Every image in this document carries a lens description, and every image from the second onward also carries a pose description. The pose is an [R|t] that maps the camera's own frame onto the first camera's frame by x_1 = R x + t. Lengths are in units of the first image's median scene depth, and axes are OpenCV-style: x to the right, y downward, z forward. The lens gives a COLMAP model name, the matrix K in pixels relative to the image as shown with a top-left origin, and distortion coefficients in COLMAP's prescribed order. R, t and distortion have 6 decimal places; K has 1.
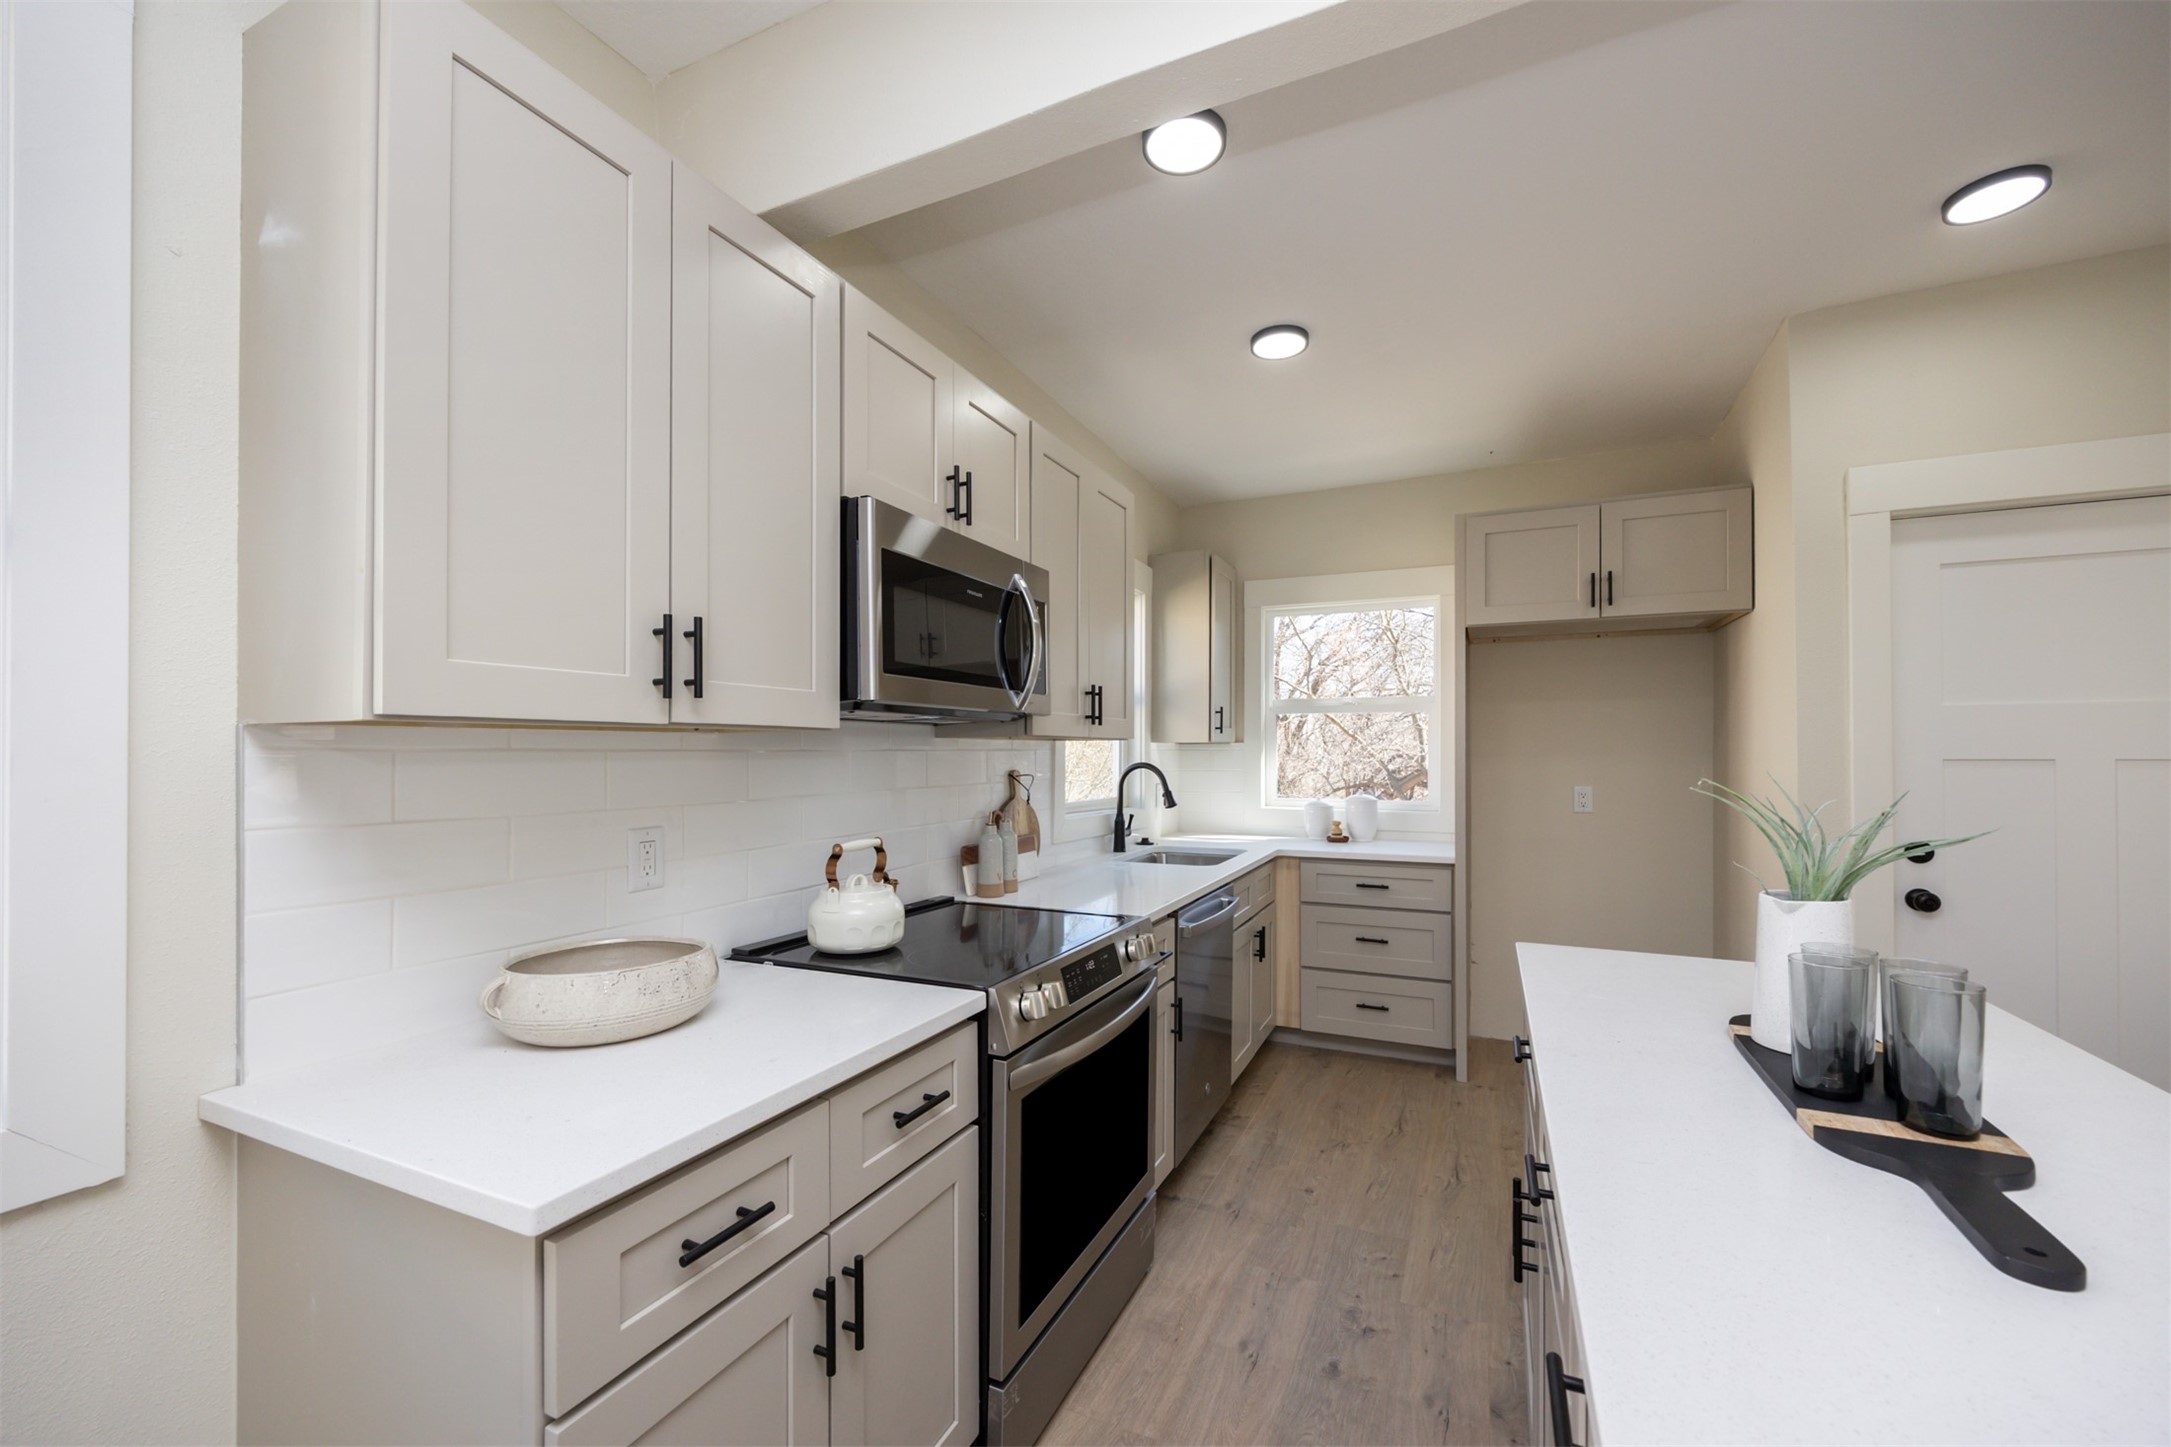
lens RADIAL K [[861.9, 0, 1063.6], [0, 861.9, 753.6], [0, 0, 1]] dist [-0.003163, -0.000382]
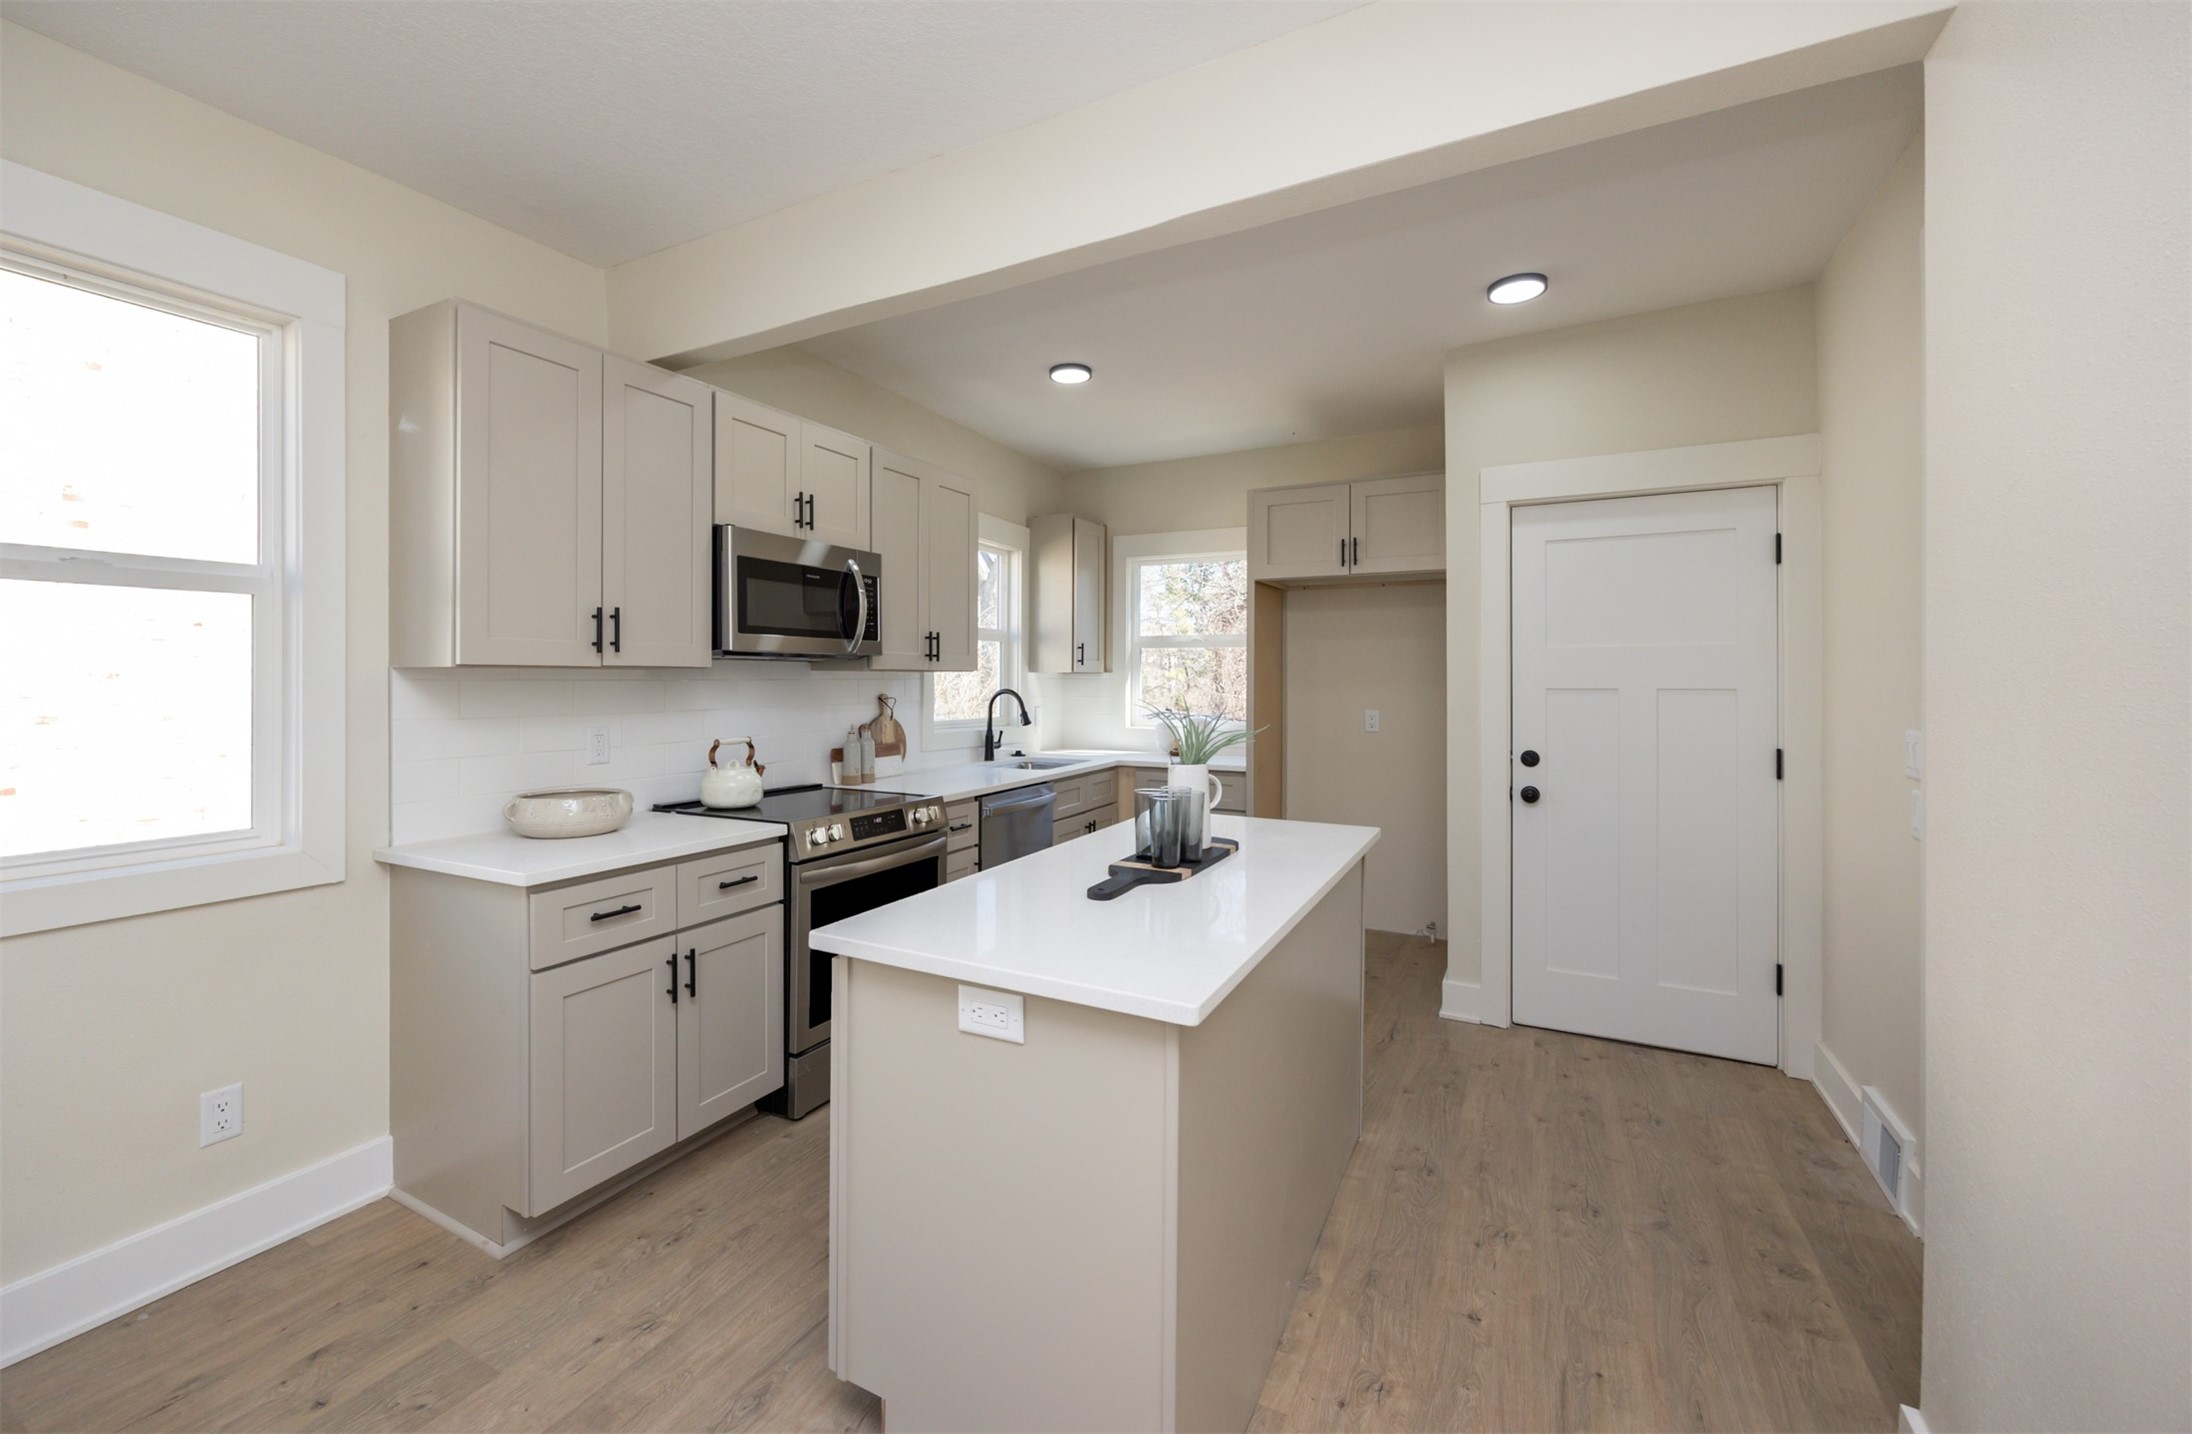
lens RADIAL K [[908.2, 0, 1014.8], [0, 908.2, 685.1], [0, 0, 1]] dist [-0.011701, 0.000078]
pose [[0.996881, 0.004429, -0.078797, 0.373943], [-0.003906, 0.999969, 0.006794, -0.007241], [0.078824, -0.006465, 0.996868, -0.557696]]
